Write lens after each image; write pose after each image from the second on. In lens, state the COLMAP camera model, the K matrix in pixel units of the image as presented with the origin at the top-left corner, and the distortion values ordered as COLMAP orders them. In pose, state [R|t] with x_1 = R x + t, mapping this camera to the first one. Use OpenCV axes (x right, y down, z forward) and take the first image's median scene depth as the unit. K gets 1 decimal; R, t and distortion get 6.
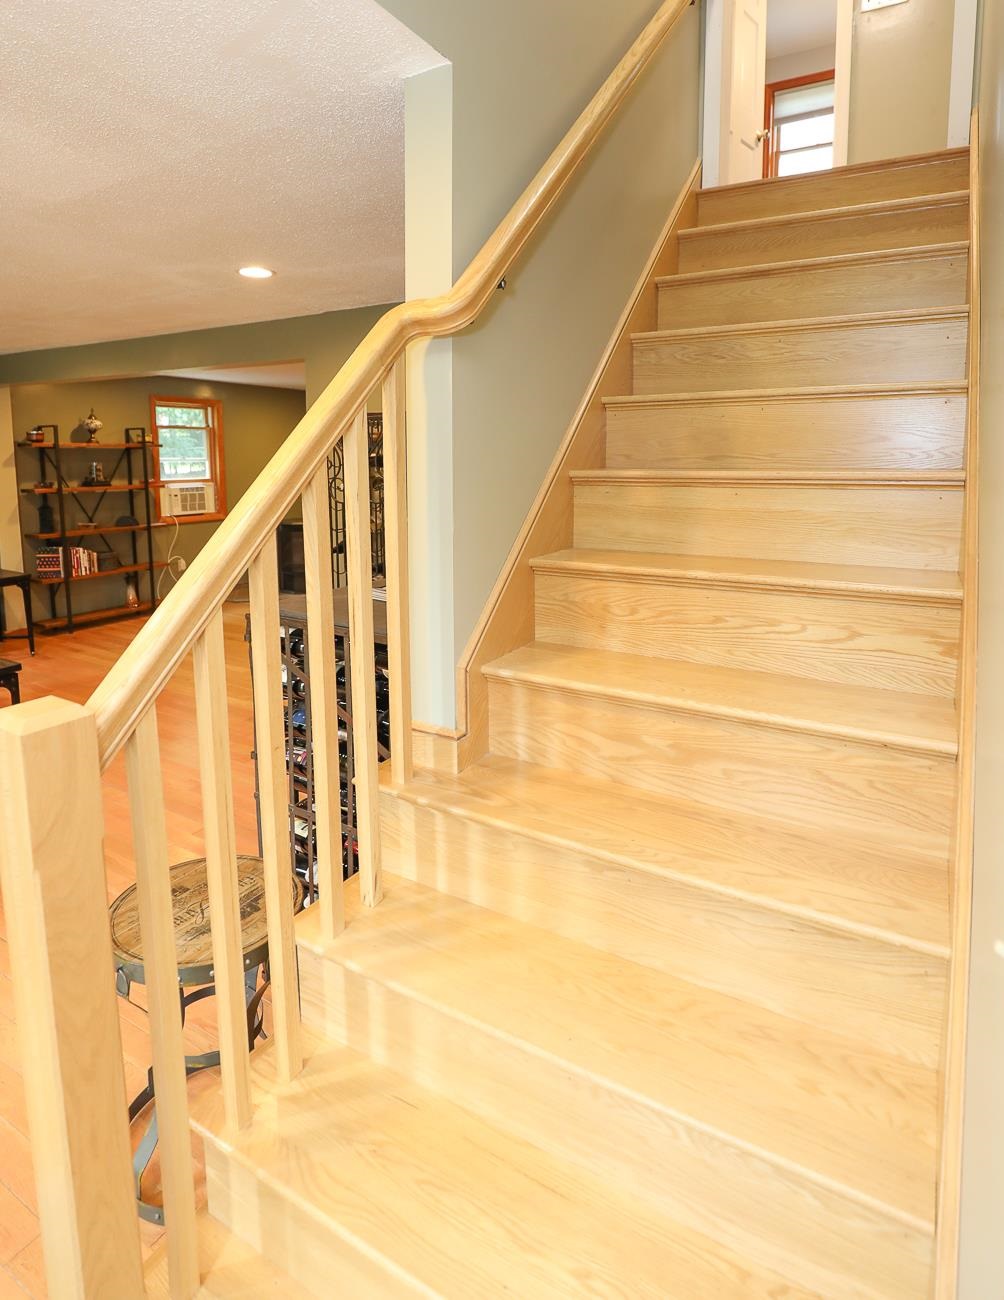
lens RADIAL K [[754.4, 0, 489.3], [0, 754.4, 544.1], [0, 0, 1]] dist [0.000609, 0.000139]
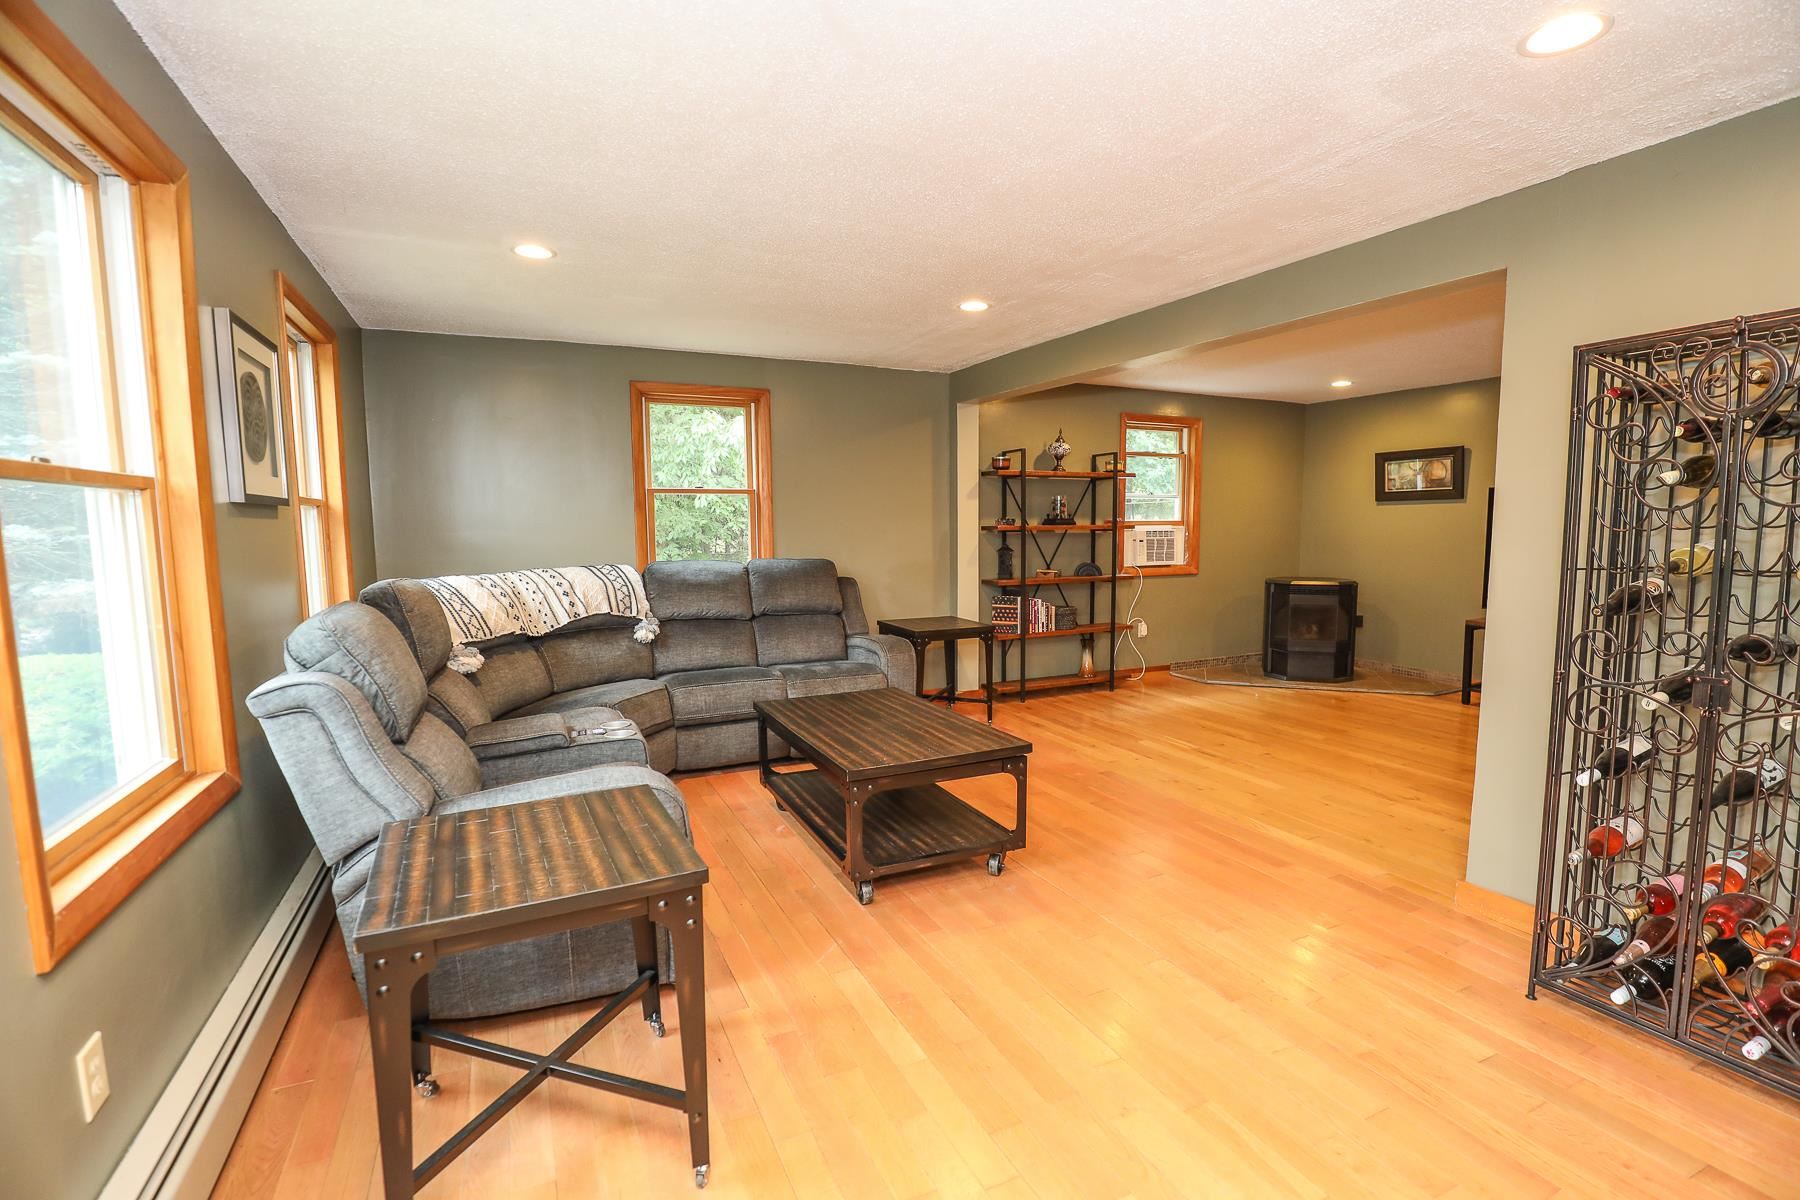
lens RADIAL K [[830.6, 0, 904.4], [0, 830.6, 611.5], [0, 0, 1]] dist [-0.025598, 0.000936]
pose [[0.843220, 0.052744, -0.534974, -0.179018], [-0.058328, 0.998276, 0.006487, 0.020829], [0.534394, 0.025734, 0.844844, 0.158631]]
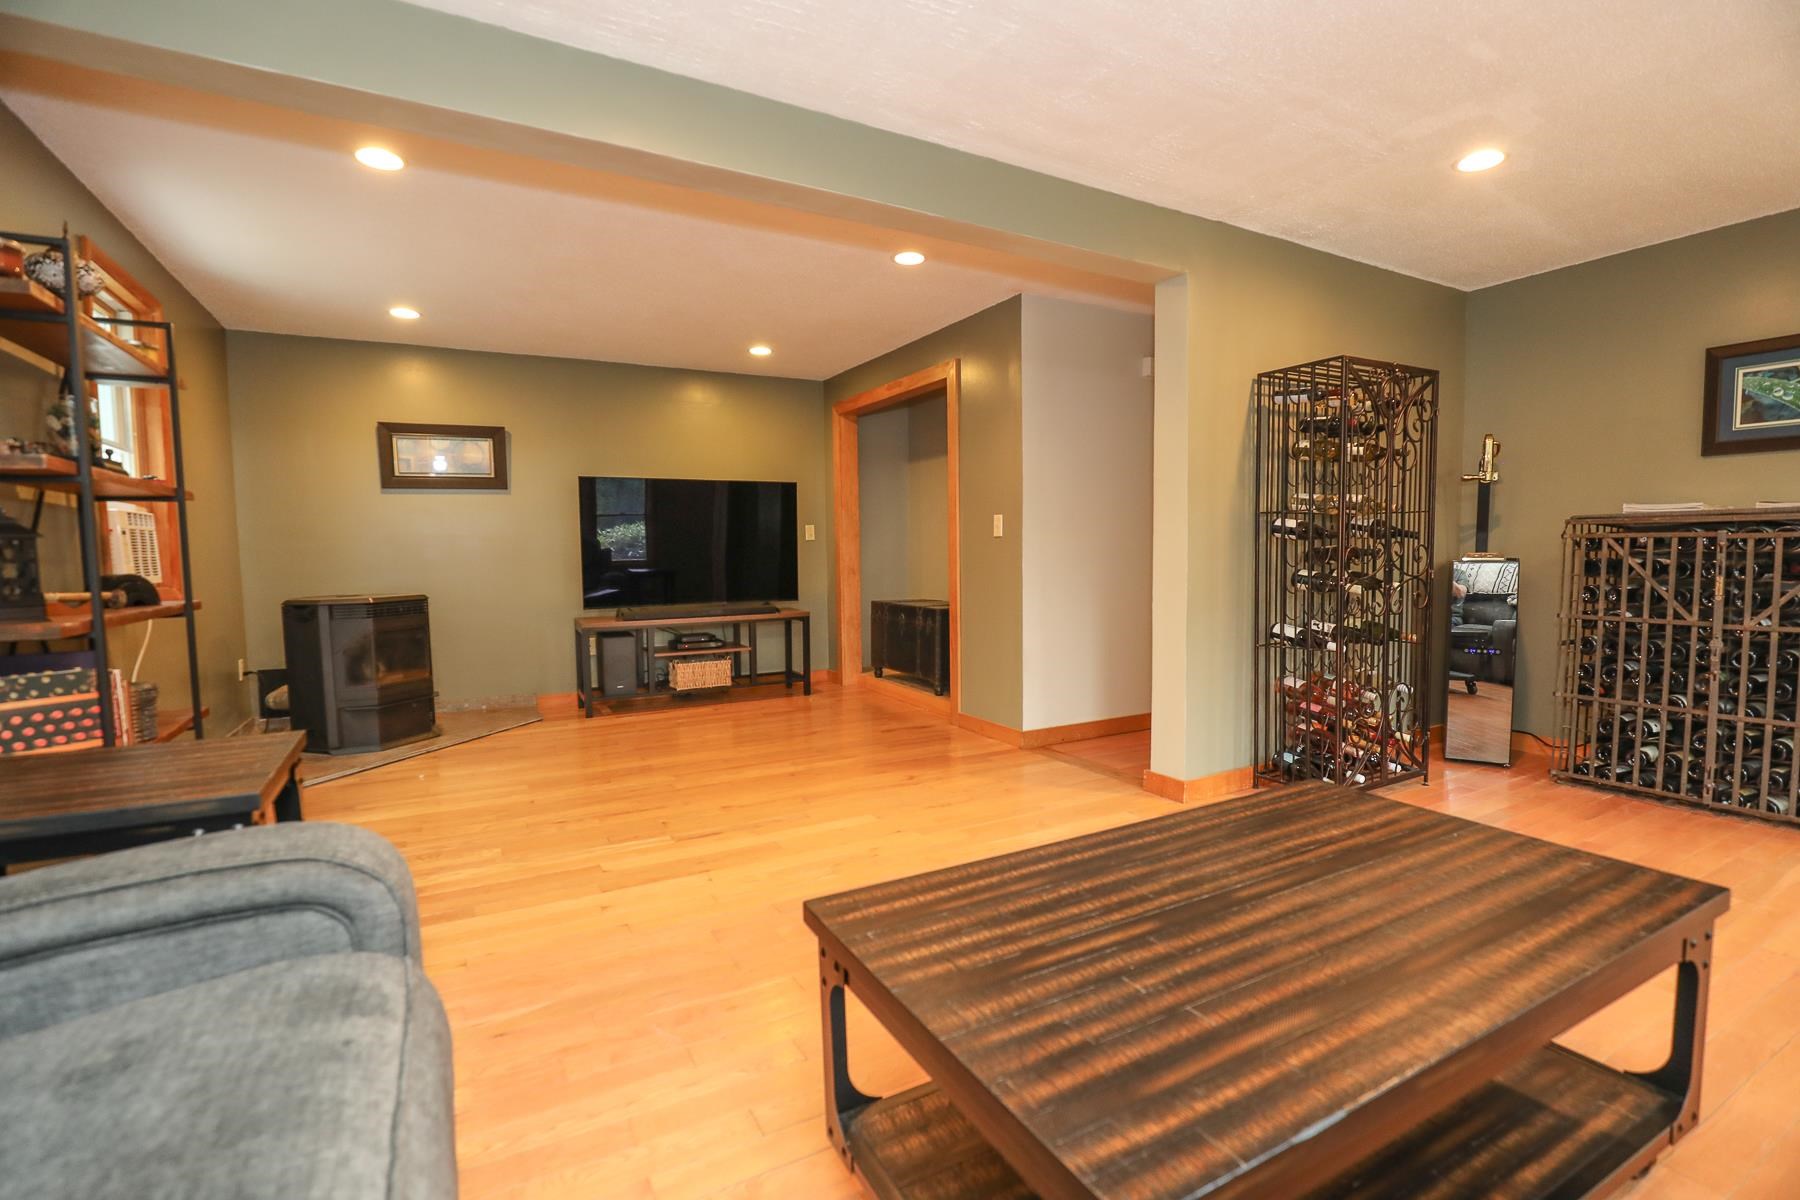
lens RADIAL K [[830.6, 0, 915.6], [0, 830.6, 600.5], [0, 0, 1]] dist [-0.025598, 0.000936]
pose [[0.492299, -0.063739, 0.868089, -0.575166], [0.123263, 0.992370, 0.002961, 0.017121], [-0.861654, 0.105546, 0.496399, 0.484938]]
